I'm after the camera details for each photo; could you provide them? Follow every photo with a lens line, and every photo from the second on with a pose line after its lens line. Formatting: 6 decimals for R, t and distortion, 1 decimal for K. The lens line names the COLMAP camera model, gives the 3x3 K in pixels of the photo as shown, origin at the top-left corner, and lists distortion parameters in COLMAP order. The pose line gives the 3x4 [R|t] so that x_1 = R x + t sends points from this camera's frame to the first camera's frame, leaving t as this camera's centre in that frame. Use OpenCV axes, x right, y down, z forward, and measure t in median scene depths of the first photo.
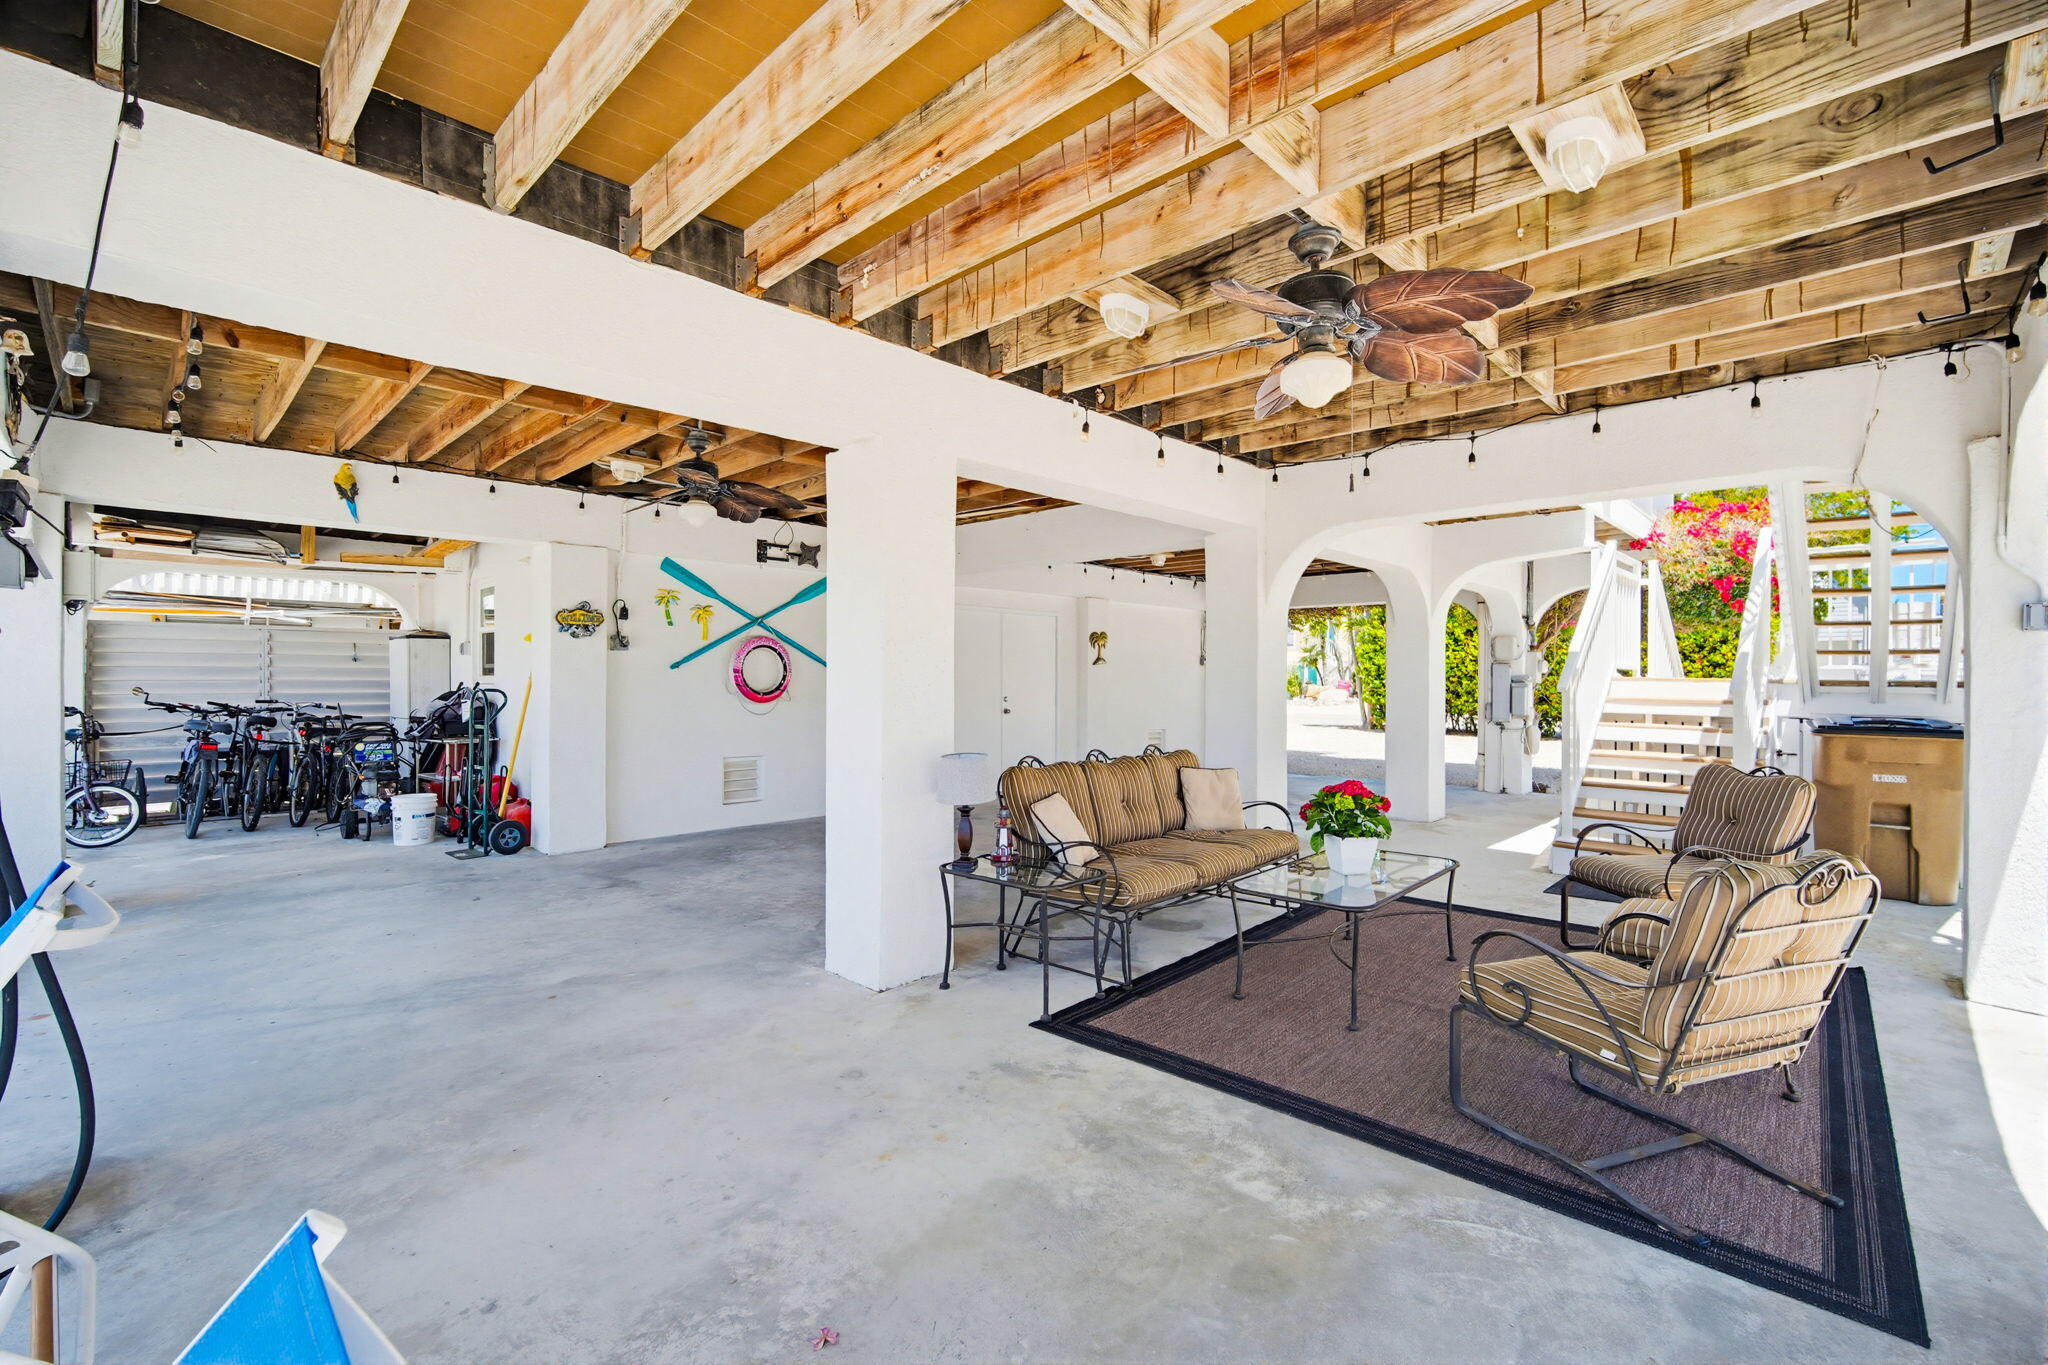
lens RADIAL K [[896.4, 0, 1030.0], [0, 896.4, 678.1], [0, 0, 1]] dist [-0.014545, 0.003911]
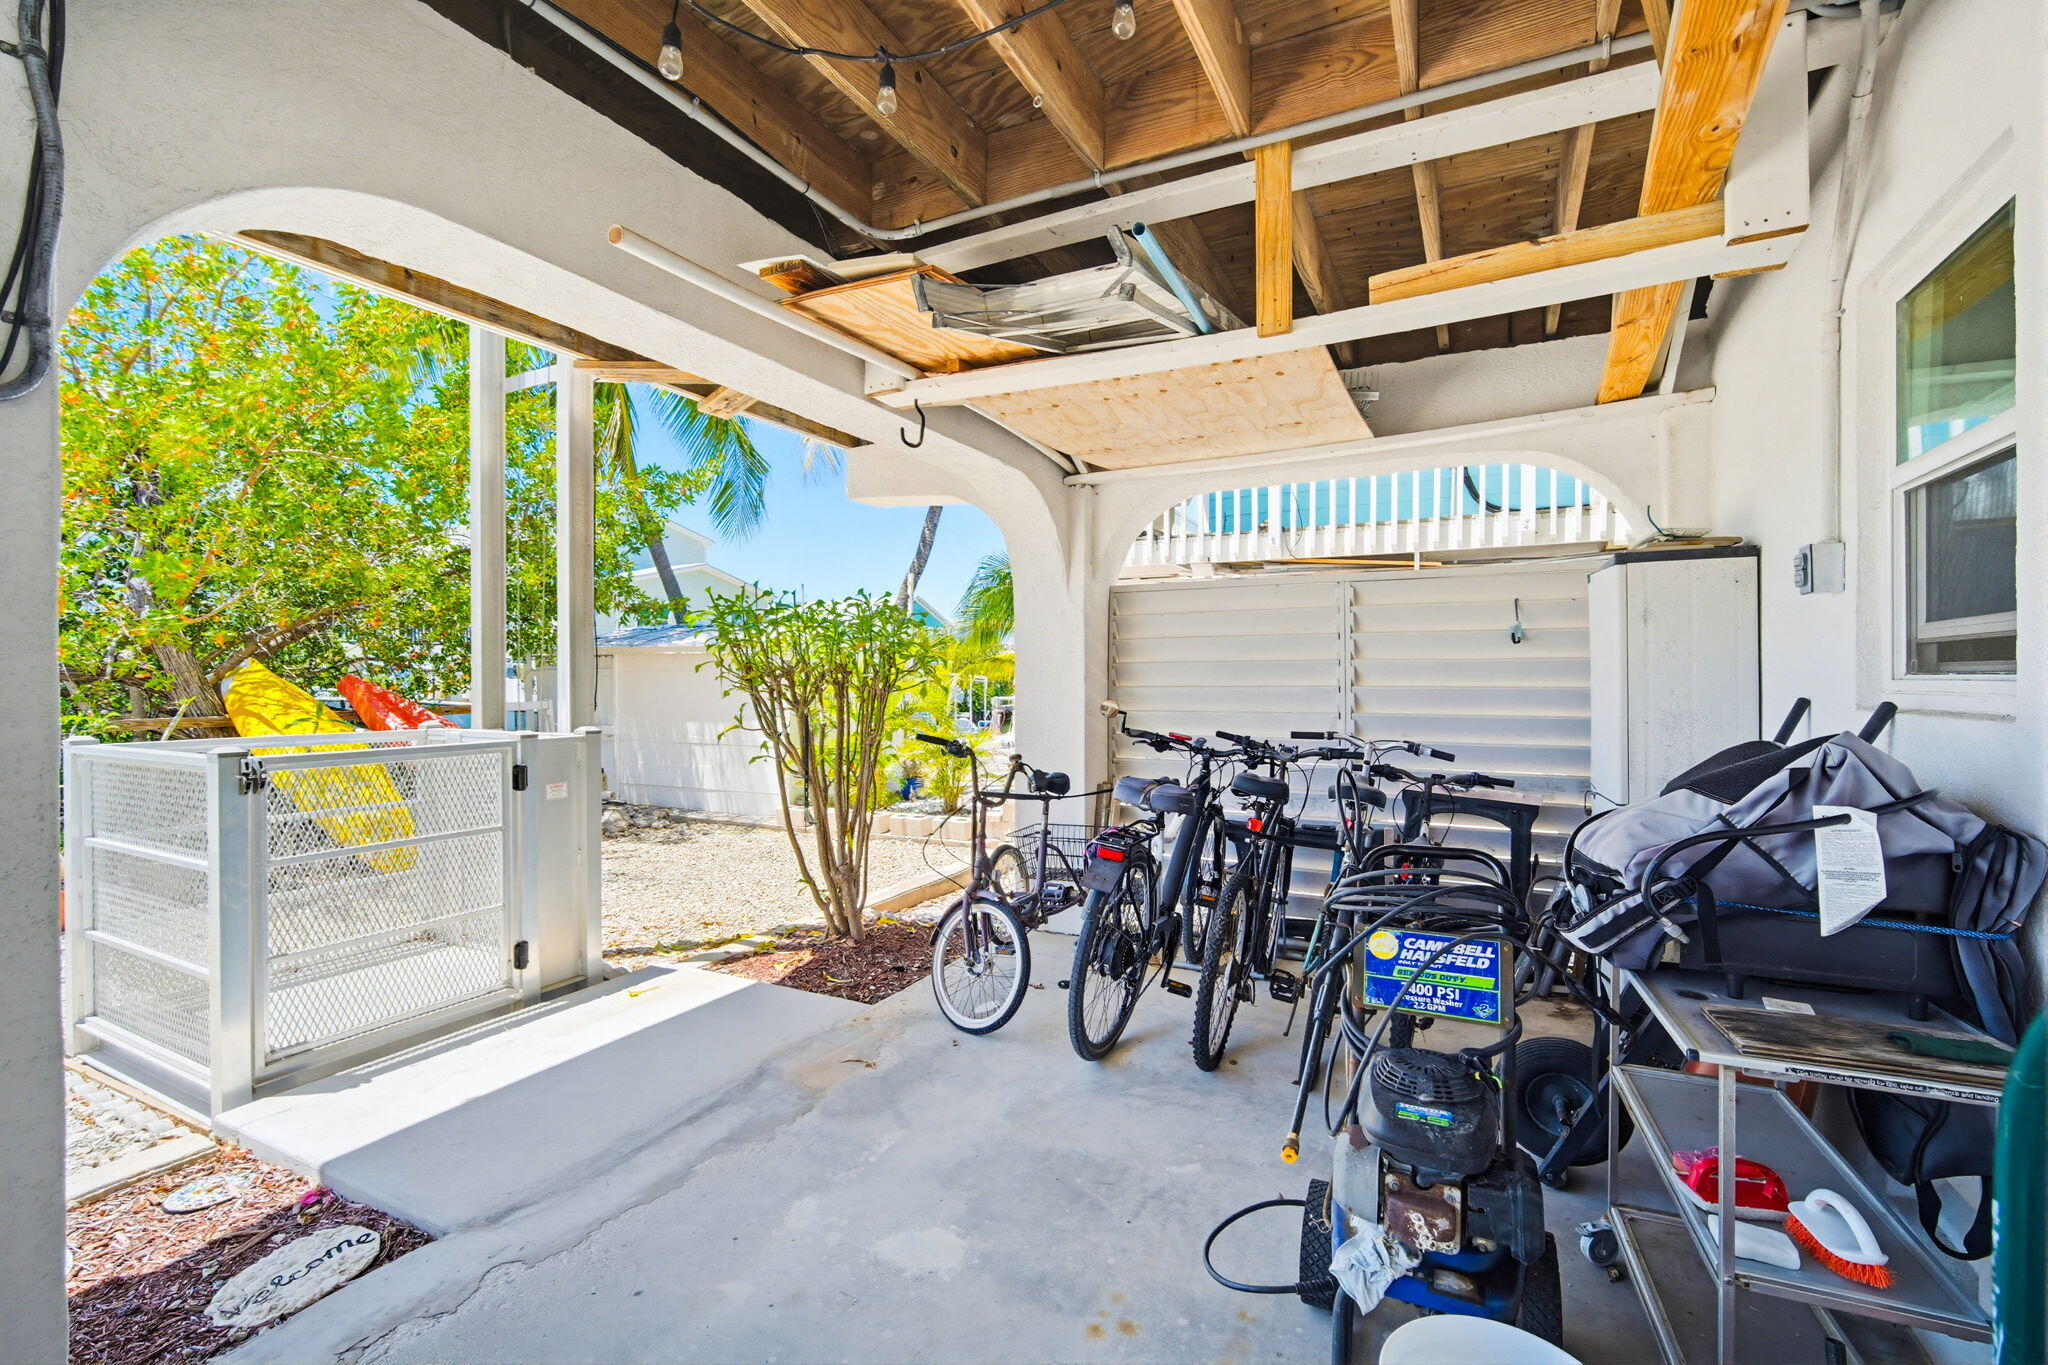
lens RADIAL K [[896.4, 0, 1016.9], [0, 896.4, 681.7], [0, 0, 1]] dist [-0.014545, 0.003911]
pose [[0.286923, 0.002068, -0.957951, -0.489489], [0.004026, 0.999986, 0.003364, -0.002694], [0.957945, -0.004822, 0.286911, 0.758666]]
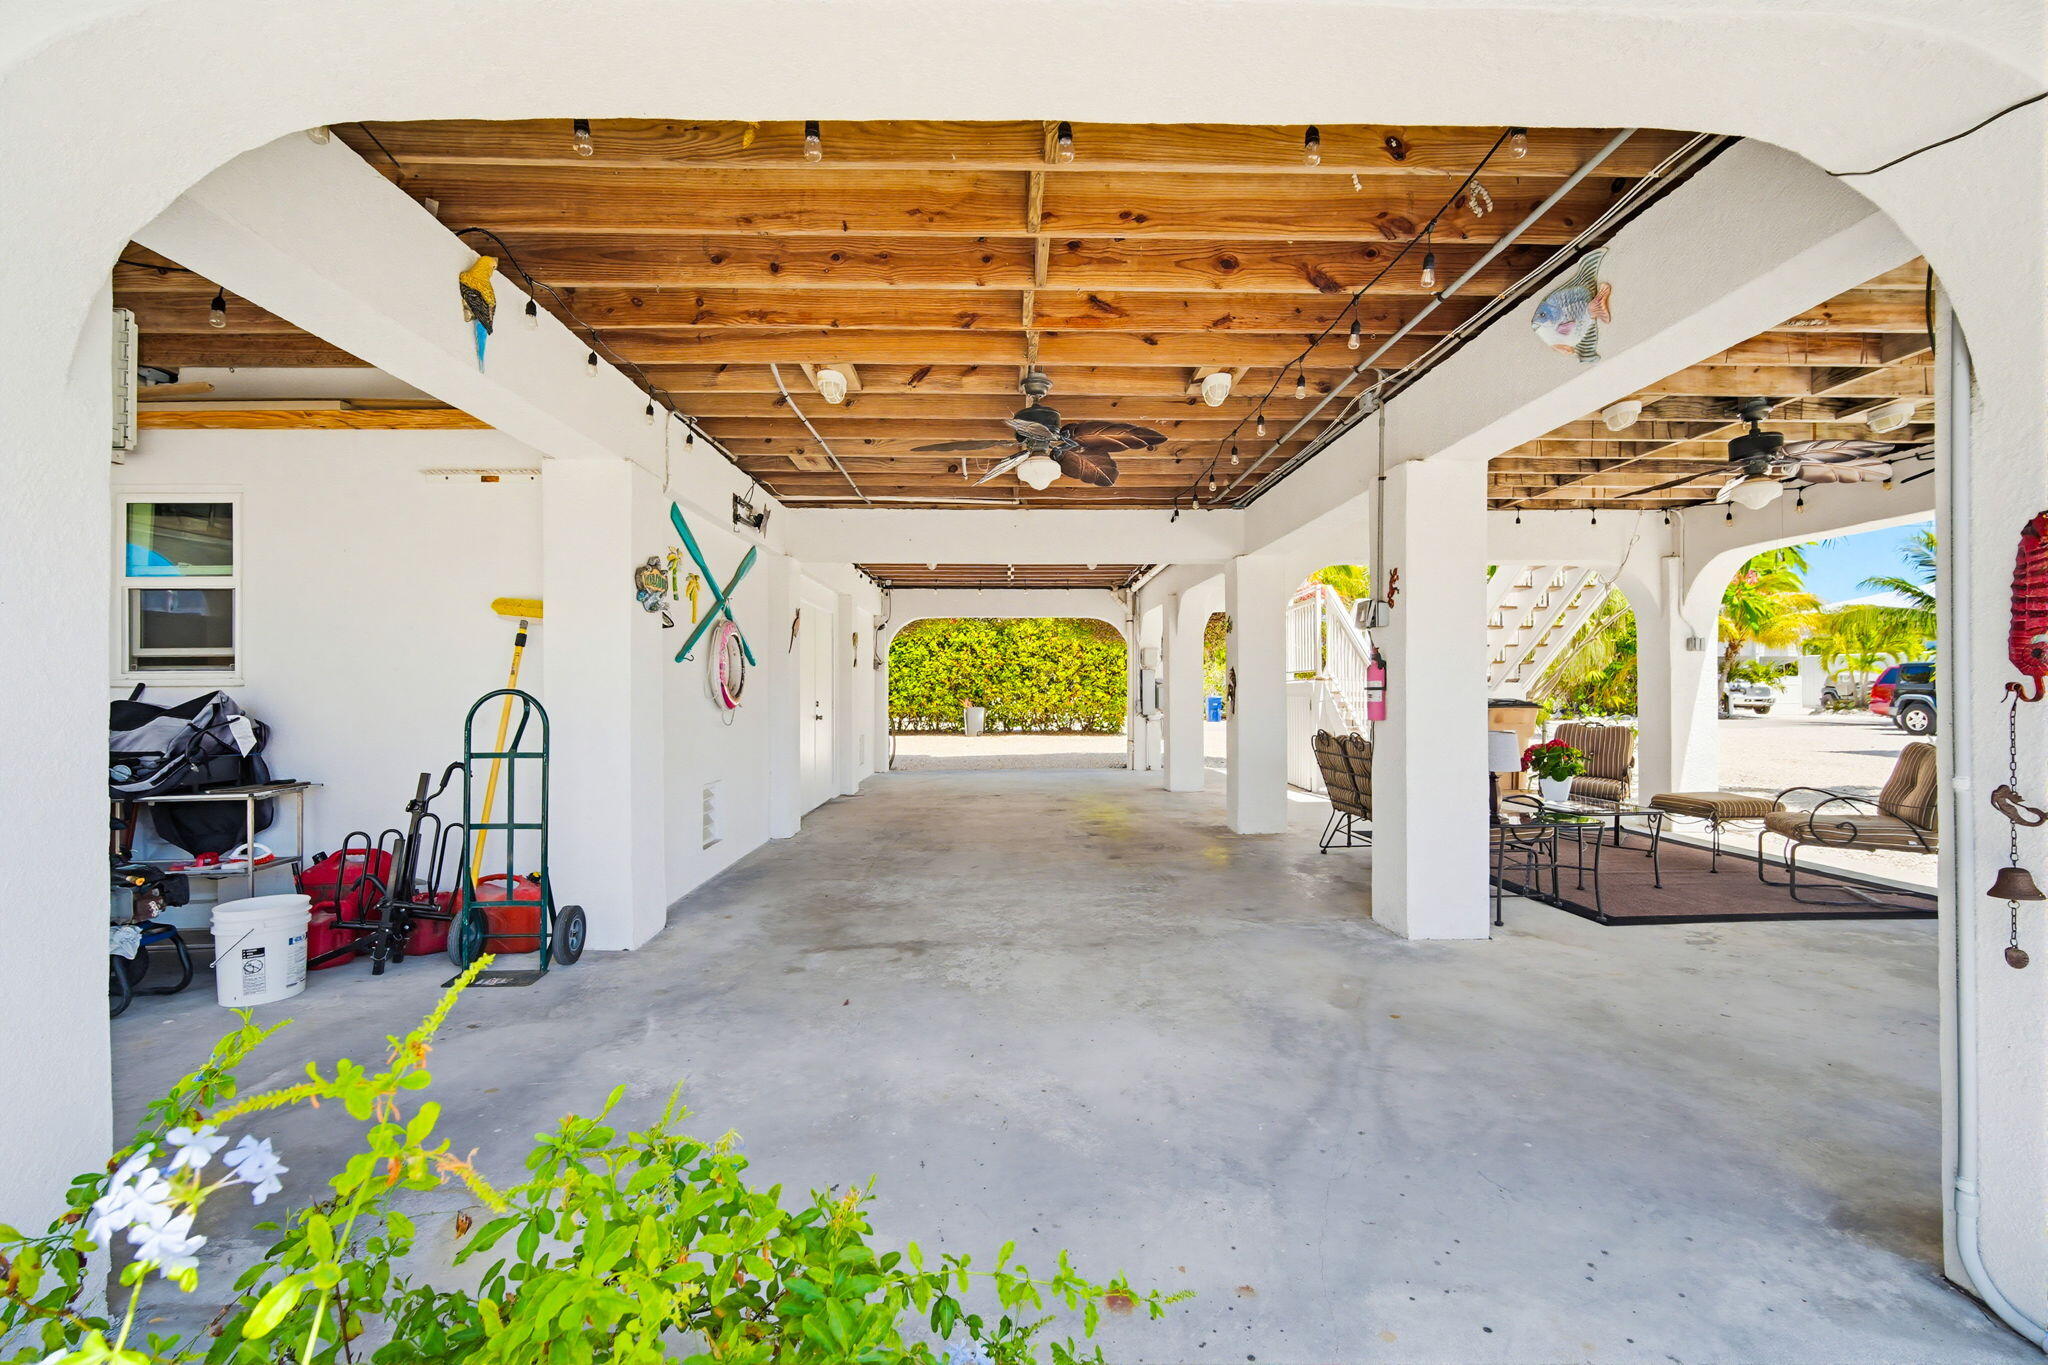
lens RADIAL K [[896.4, 0, 1033.1], [0, 896.4, 677.5], [0, 0, 1]] dist [-0.014545, 0.003911]
pose [[0.697536, 0.003780, 0.716540, -0.659672], [0.005641, 0.999926, -0.010766, 0.010438], [-0.716527, 0.011552, 0.697463, 0.288862]]
